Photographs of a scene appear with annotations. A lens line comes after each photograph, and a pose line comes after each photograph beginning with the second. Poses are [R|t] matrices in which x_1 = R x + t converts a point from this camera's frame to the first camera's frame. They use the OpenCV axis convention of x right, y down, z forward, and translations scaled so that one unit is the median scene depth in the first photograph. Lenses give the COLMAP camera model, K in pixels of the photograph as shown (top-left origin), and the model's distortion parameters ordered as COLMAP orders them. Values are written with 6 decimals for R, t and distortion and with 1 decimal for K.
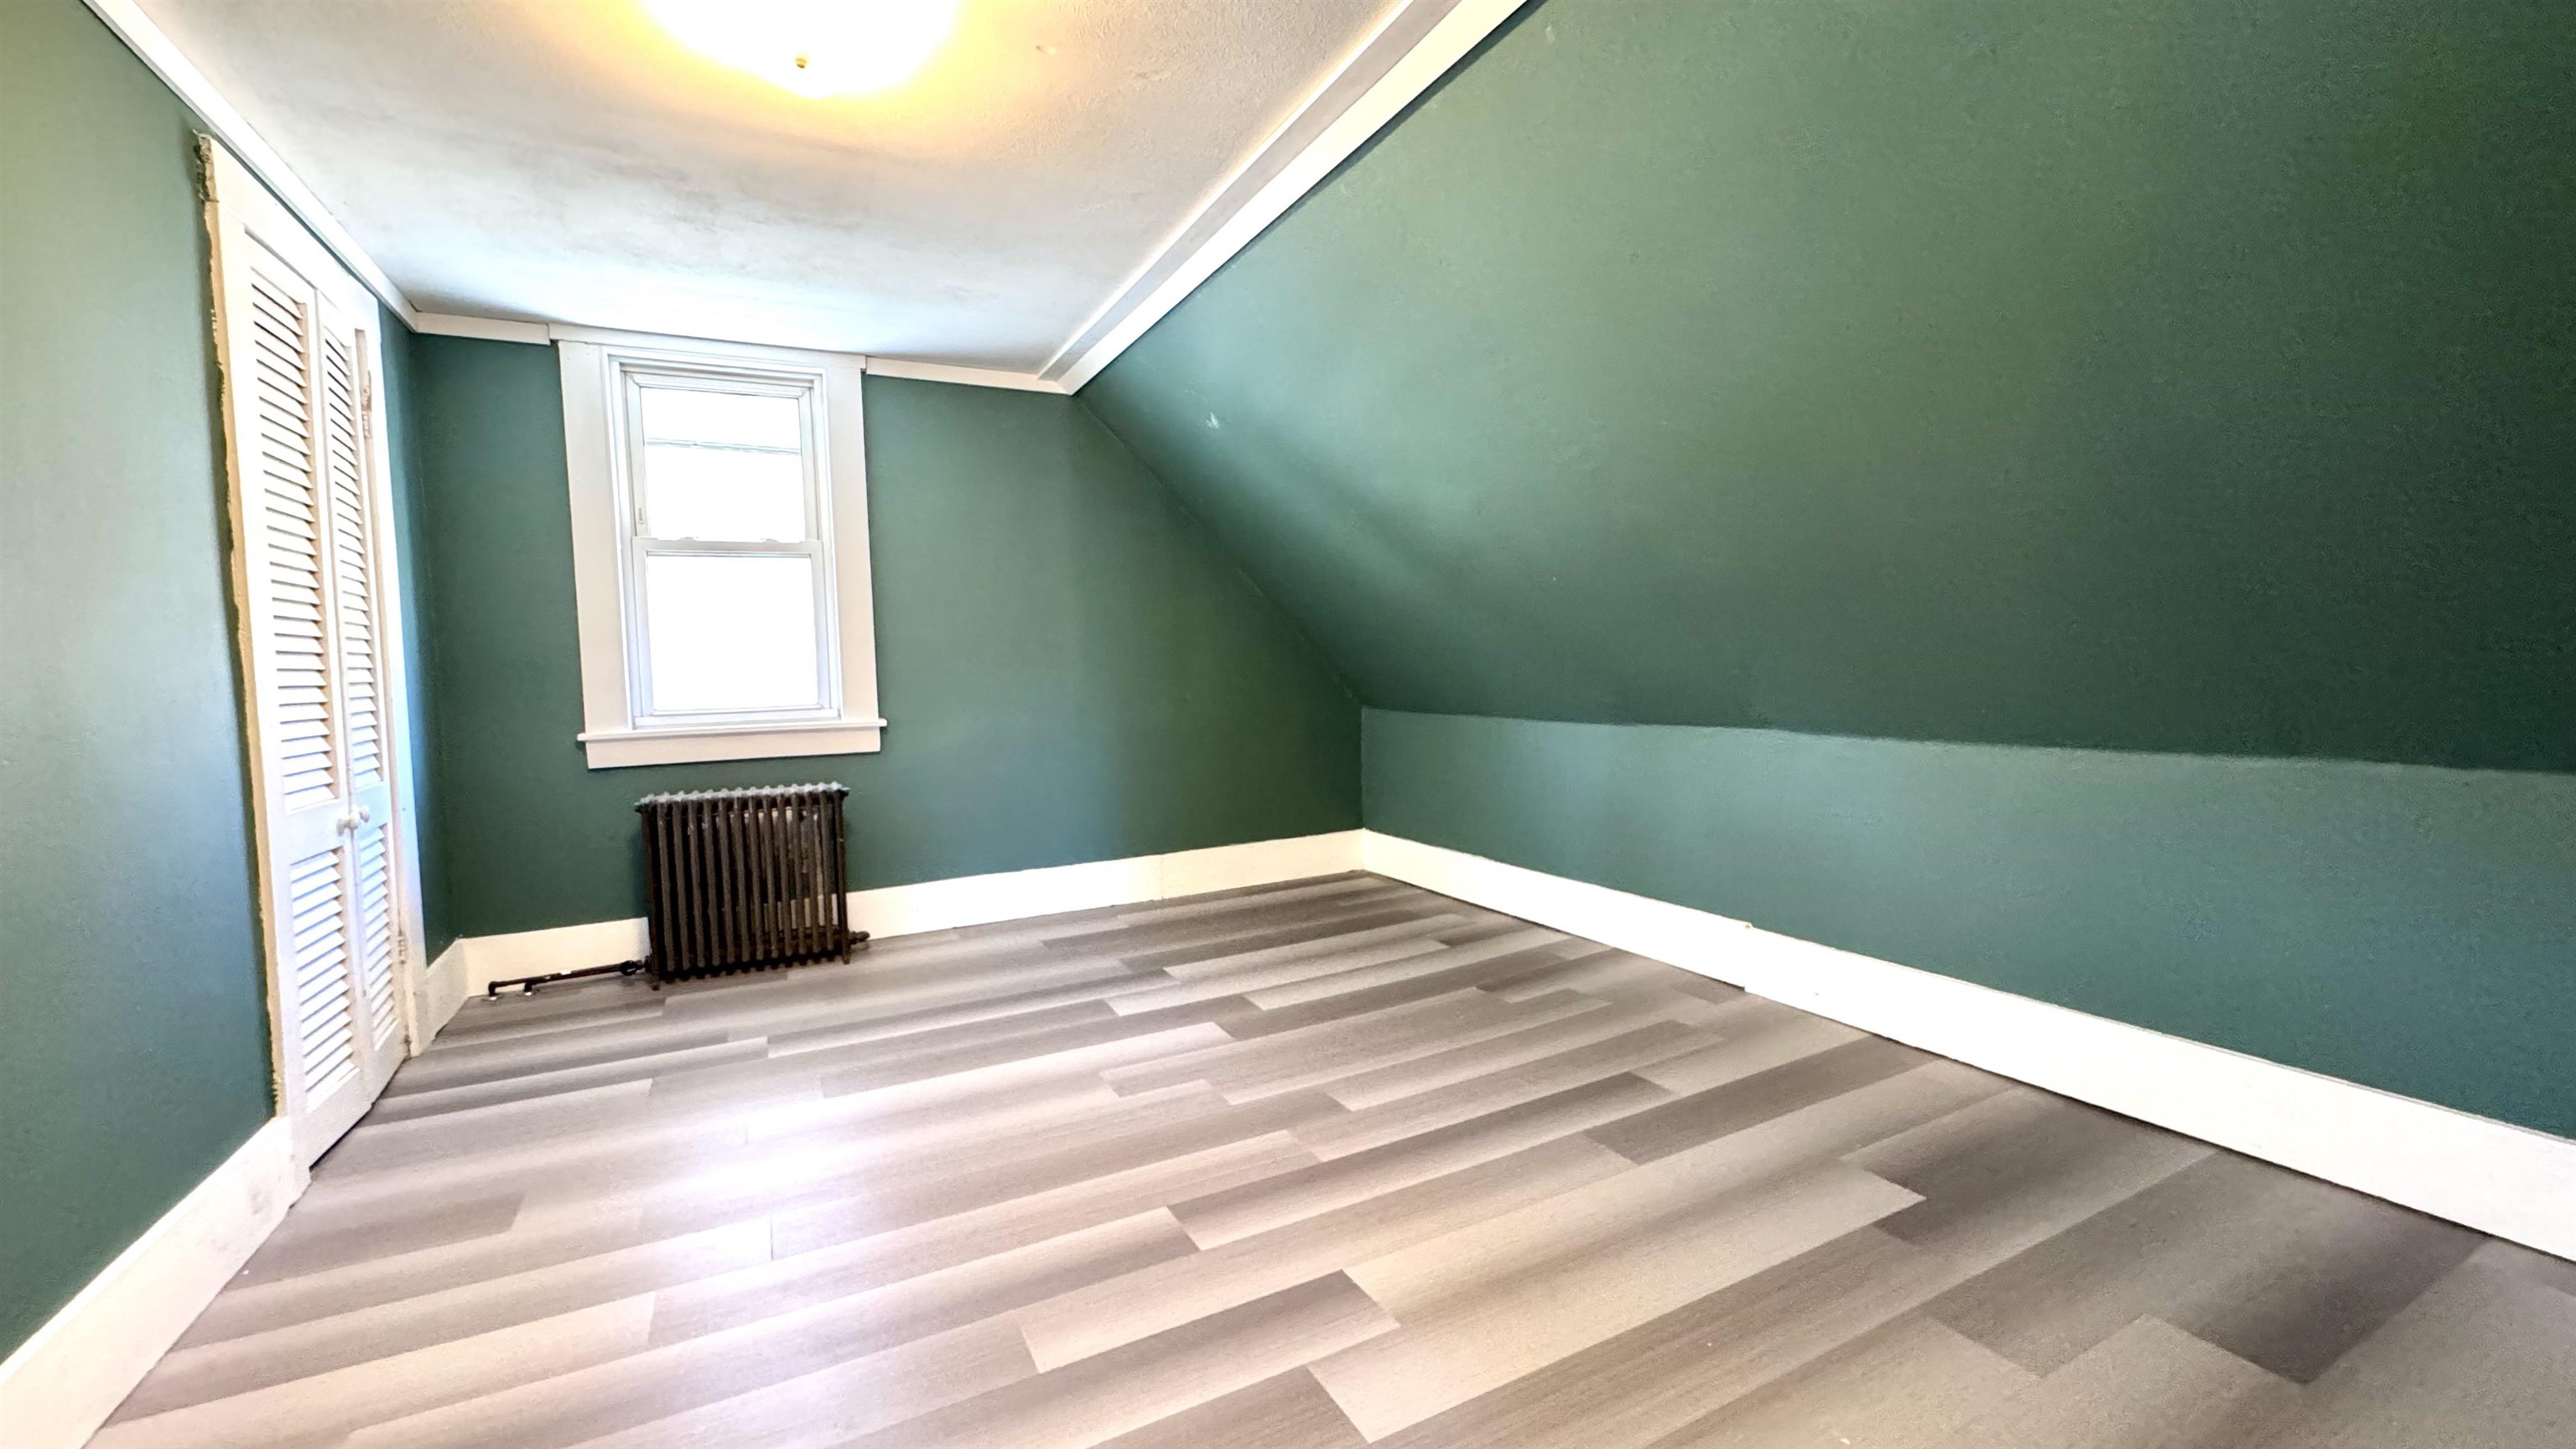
lens RADIAL K [[1030.5, 0, 1286.1], [0, 1030.5, 715.2], [0, 0, 1]] dist [-0.002775, 0.000553]
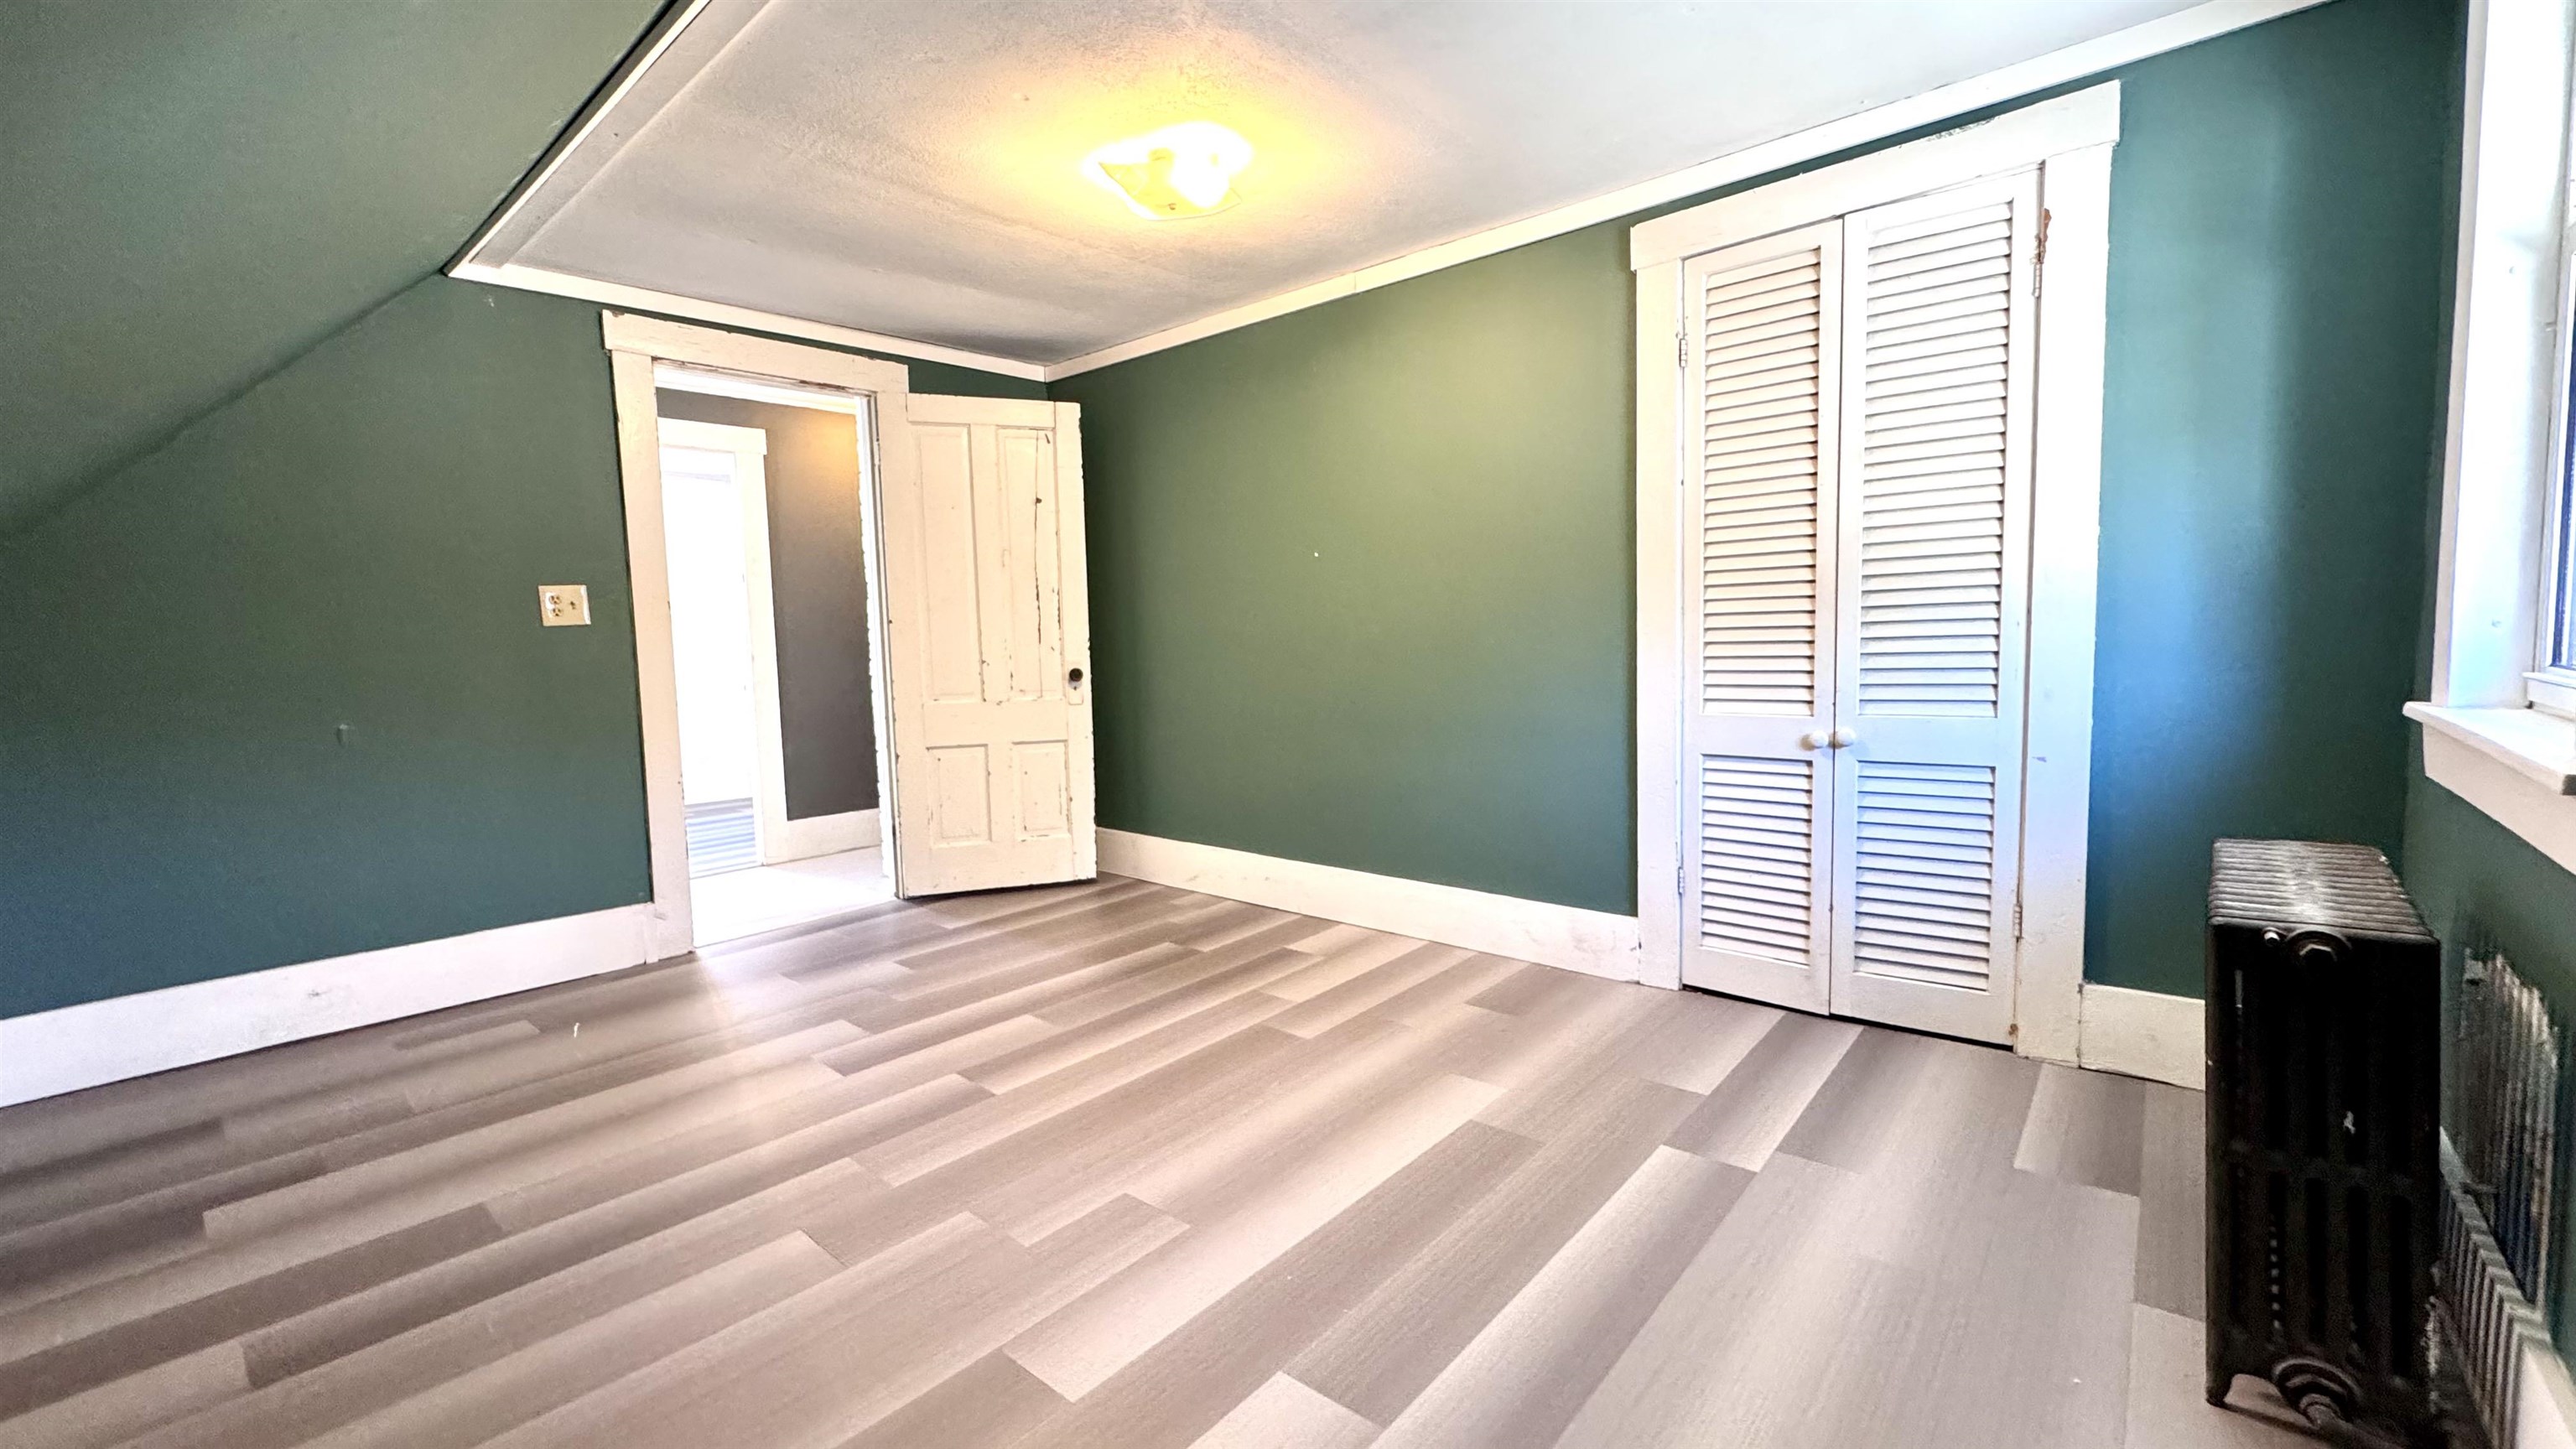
lens RADIAL K [[1044.8, 0, 1288.0], [0, 1044.8, 724.5], [0, 0, 1]] dist [0.000627, 0.000219]
pose [[-0.928033, 0.085467, -0.362560, -0.024385], [0.033257, 0.988446, 0.147882, -0.088075], [0.371010, 0.125181, -0.920153, 1.802789]]
